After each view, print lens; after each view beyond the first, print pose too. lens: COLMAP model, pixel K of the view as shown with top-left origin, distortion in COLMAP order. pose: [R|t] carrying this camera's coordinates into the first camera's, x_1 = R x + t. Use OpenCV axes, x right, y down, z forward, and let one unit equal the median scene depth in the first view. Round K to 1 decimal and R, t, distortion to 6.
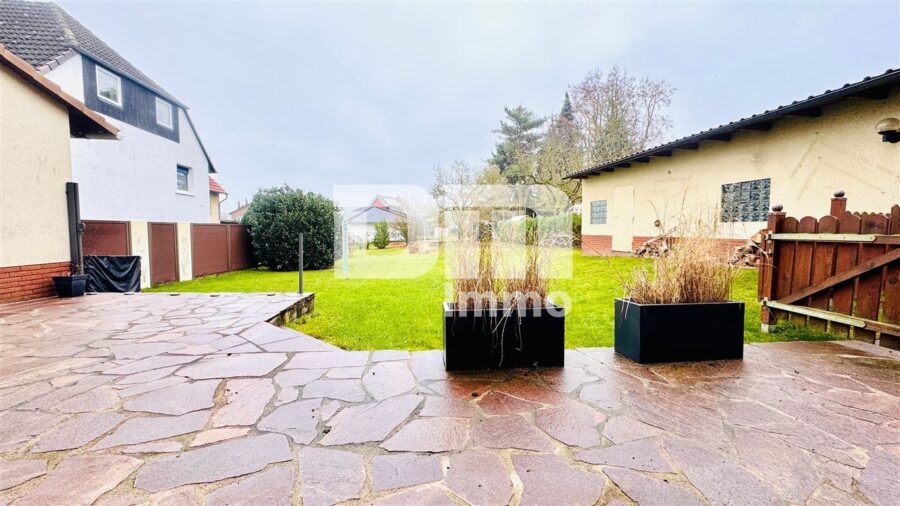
lens RADIAL K [[356.9, 0, 448.0], [0, 356.9, 254.5], [0, 0, 1]] dist [-0.003244, -0.000258]
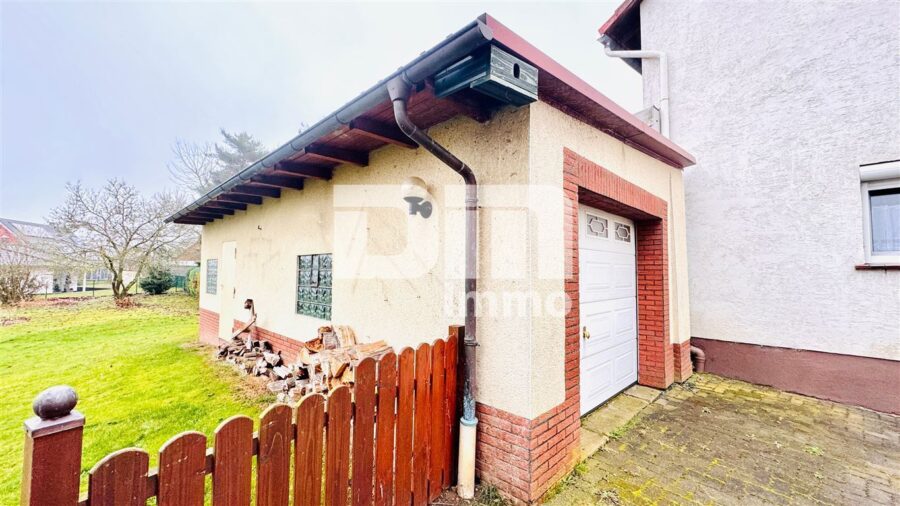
lens RADIAL K [[356.9, 0, 448.0], [0, 356.9, 254.5], [0, 0, 1]] dist [-0.003244, -0.000258]
pose [[0.794132, 0.032035, 0.606900, 0.180516], [0.036080, 0.994363, -0.099698, -0.037278], [-0.606673, 0.101071, 0.788500, 0.097848]]
